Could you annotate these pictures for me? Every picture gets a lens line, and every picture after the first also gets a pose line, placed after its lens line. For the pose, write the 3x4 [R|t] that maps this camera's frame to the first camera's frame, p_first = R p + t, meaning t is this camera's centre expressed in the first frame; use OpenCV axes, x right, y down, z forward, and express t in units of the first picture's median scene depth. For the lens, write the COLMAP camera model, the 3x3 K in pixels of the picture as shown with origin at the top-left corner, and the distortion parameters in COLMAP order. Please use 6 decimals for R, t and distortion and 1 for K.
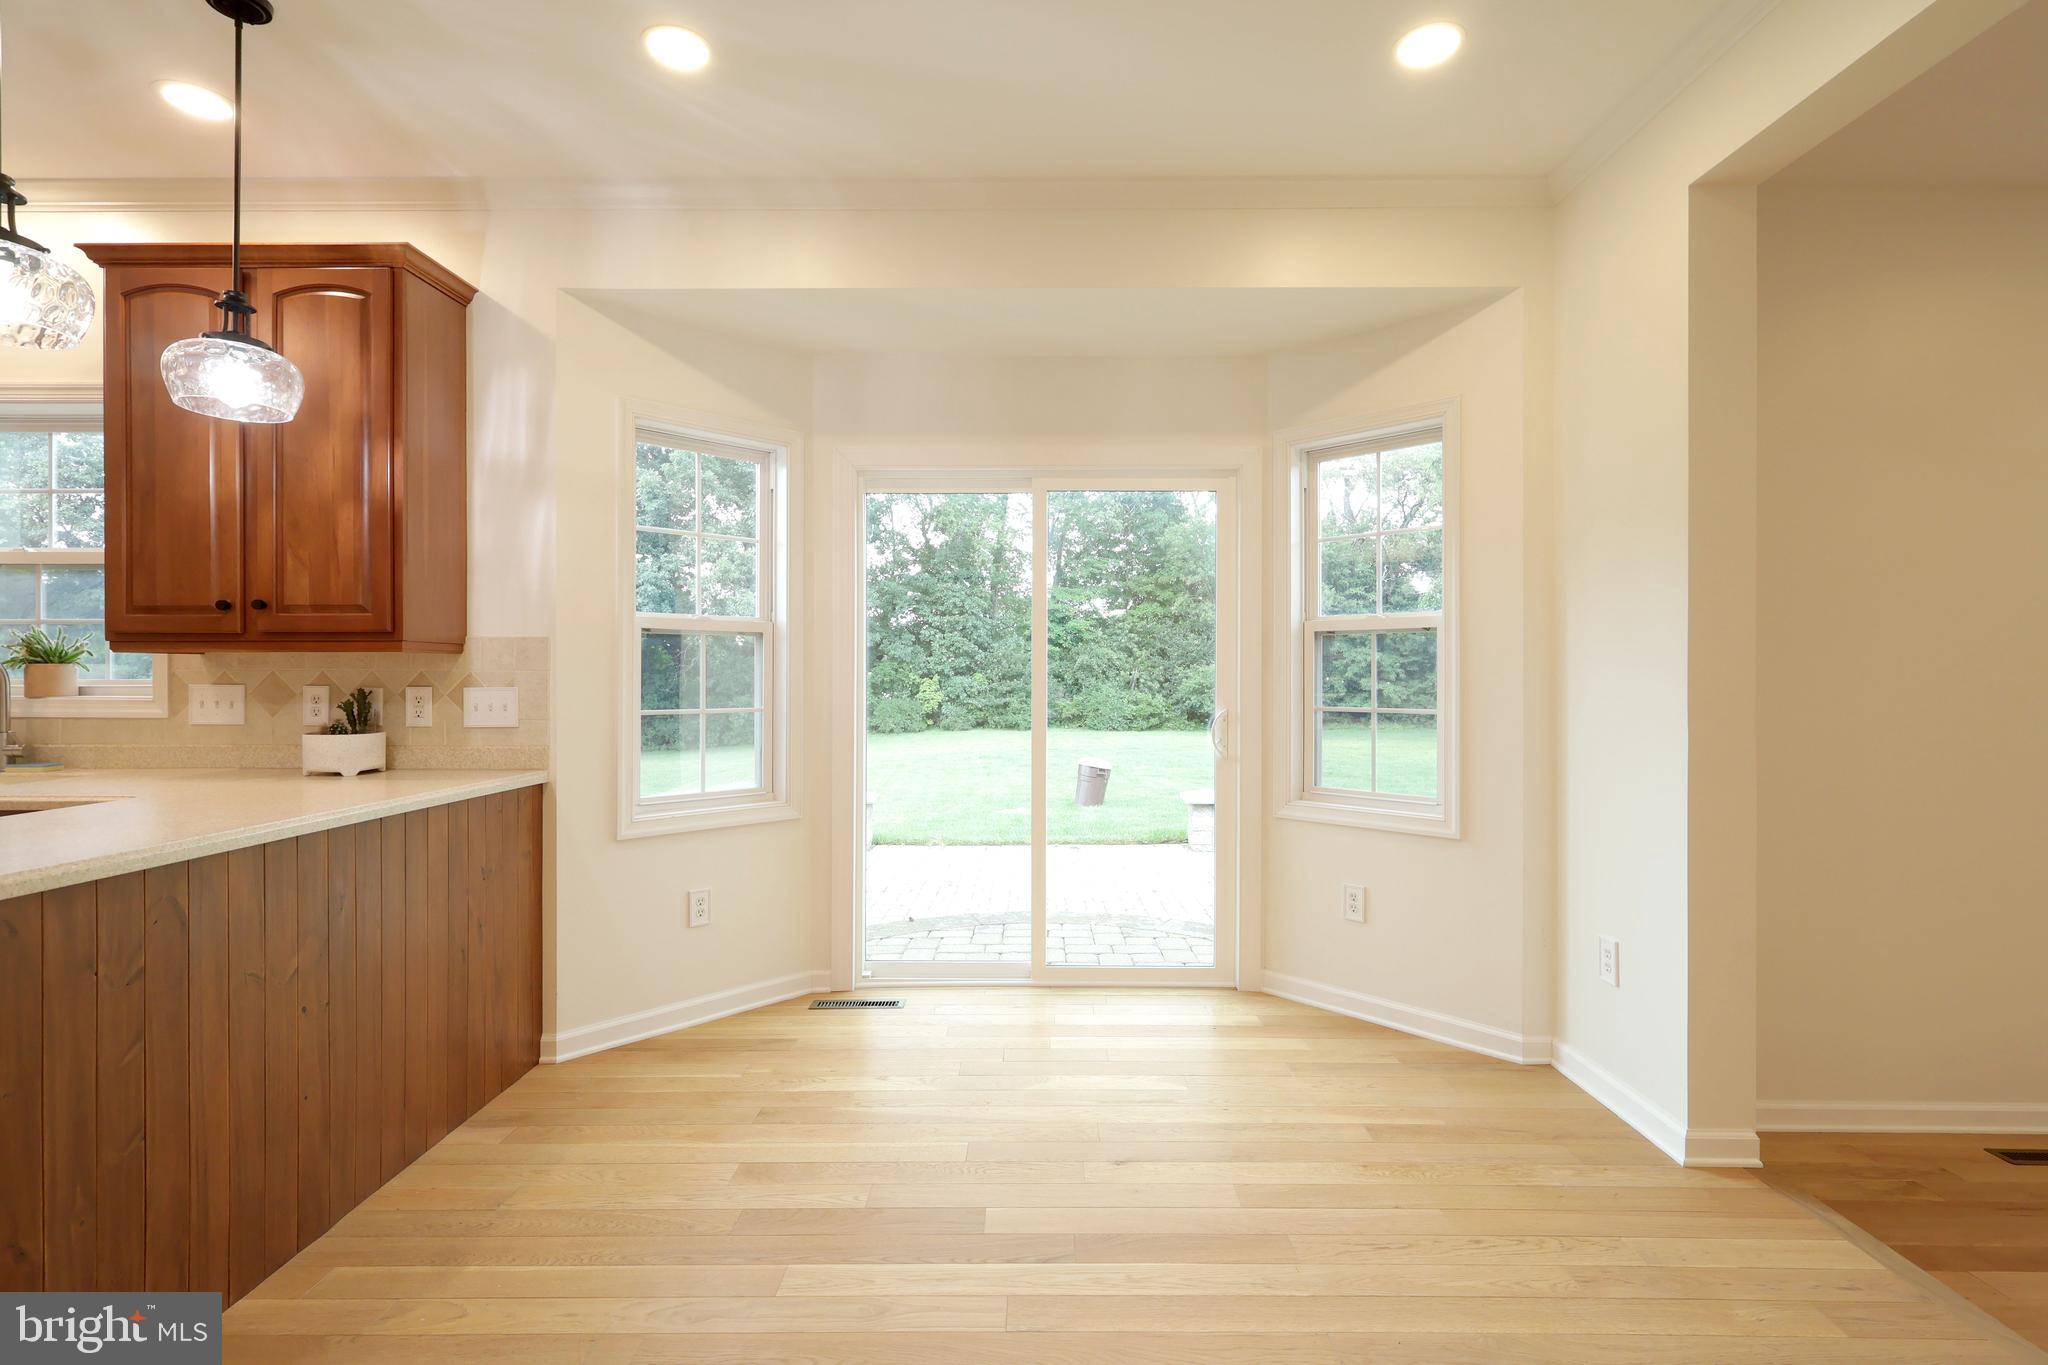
lens RADIAL K [[953.3, 0, 1028.1], [0, 953.3, 673.1], [0, 0, 1]] dist [0.000462, -0.000625]
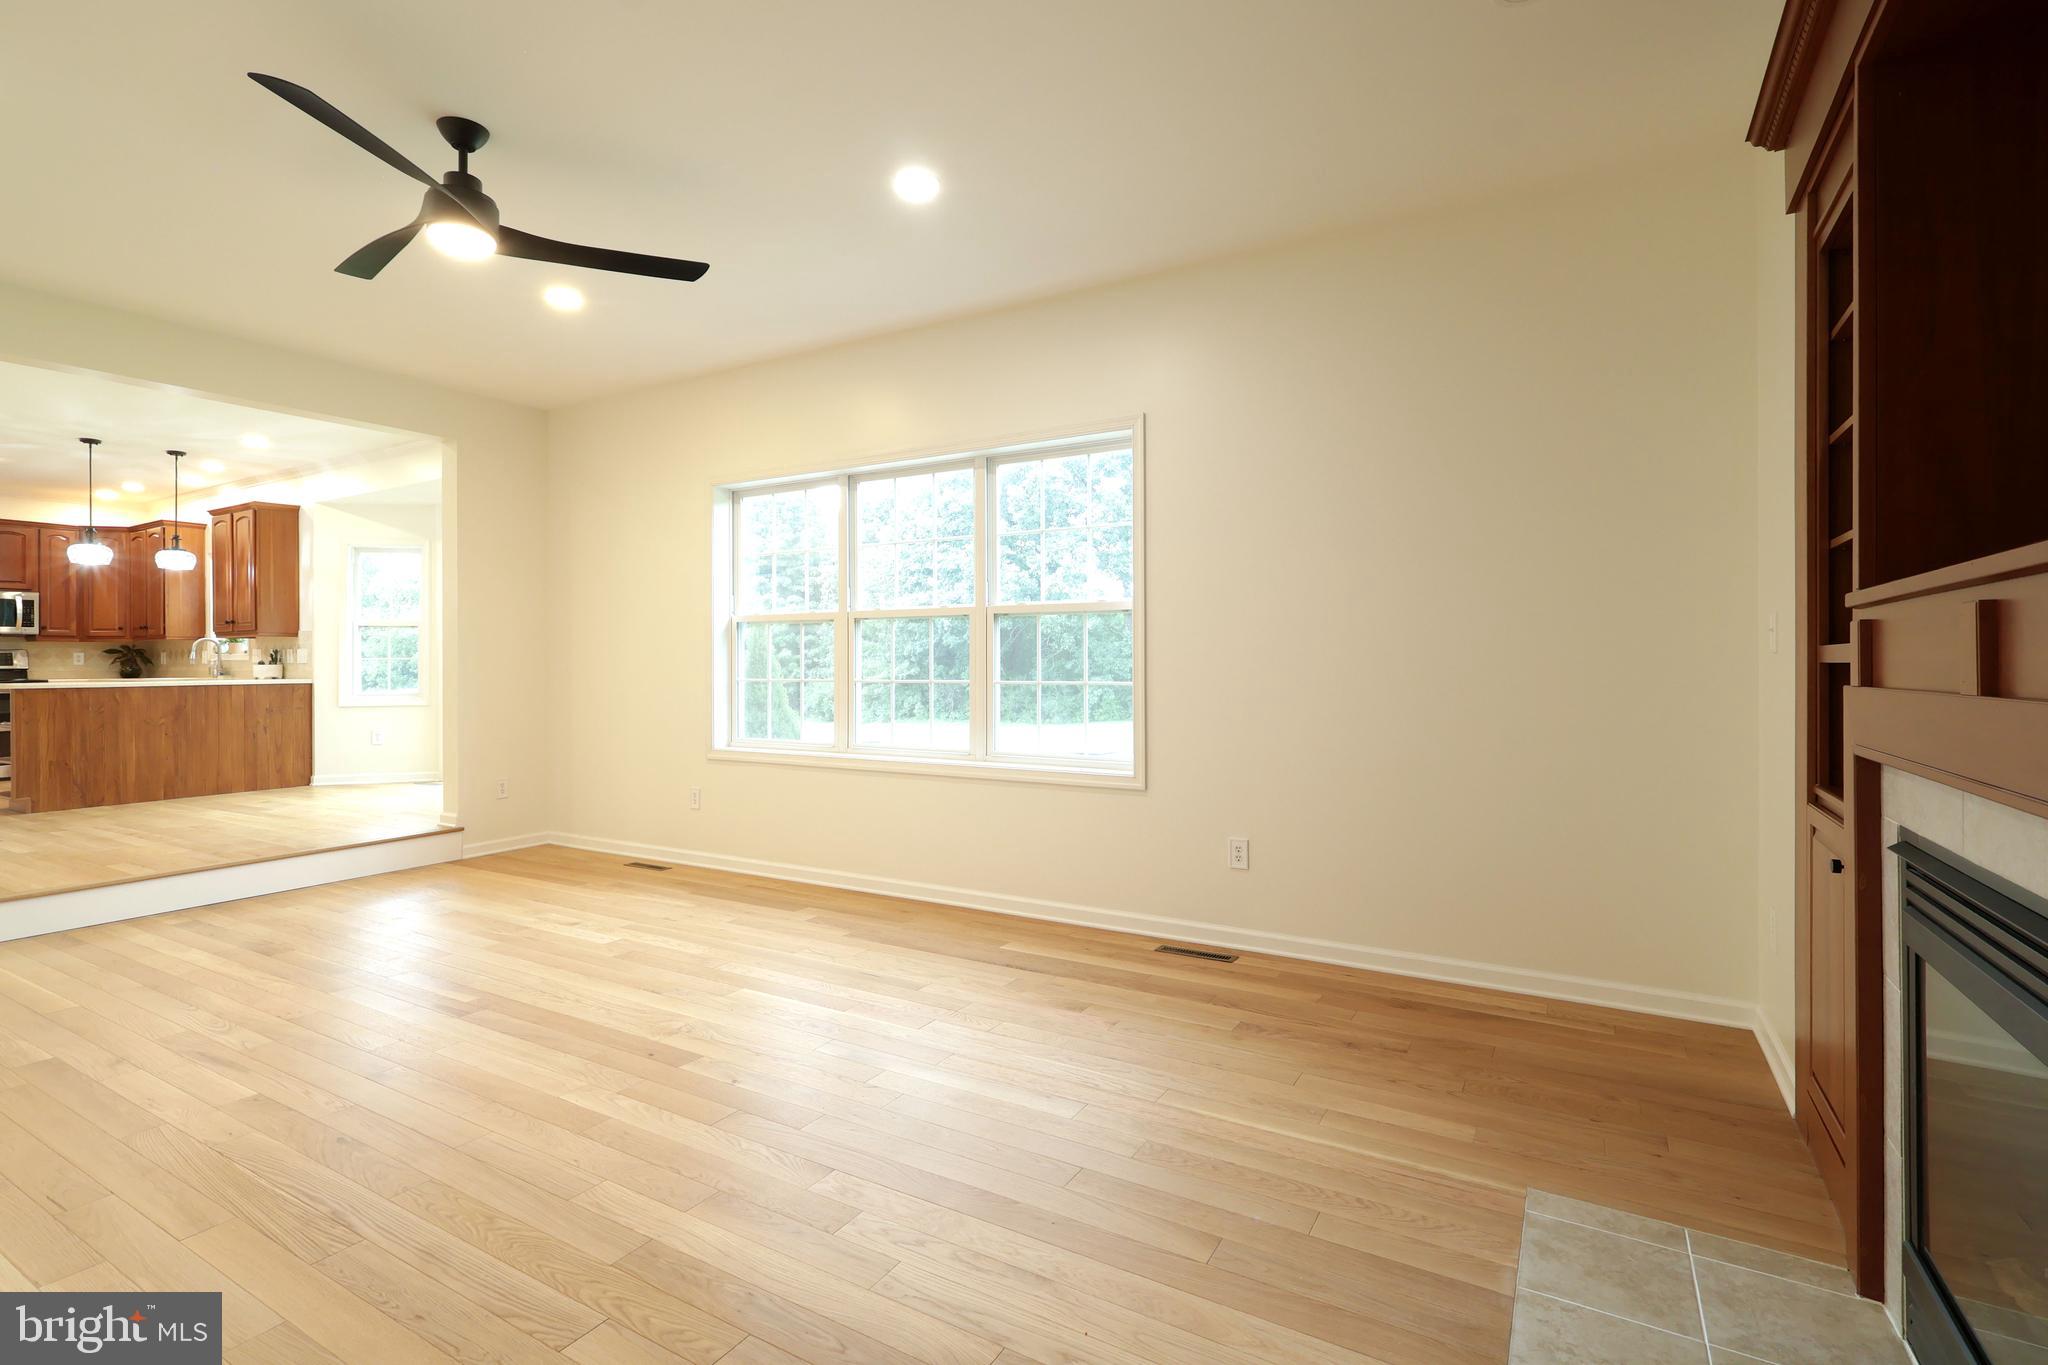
lens RADIAL K [[953.3, 0, 1002.7], [0, 953.3, 670.3], [0, 0, 1]] dist [0.000462, -0.000625]
pose [[0.856211, 0.000260, -0.516626, 2.777856], [0.005193, 0.999945, 0.009109, 0.067991], [0.516600, -0.010482, 0.856163, -0.340644]]
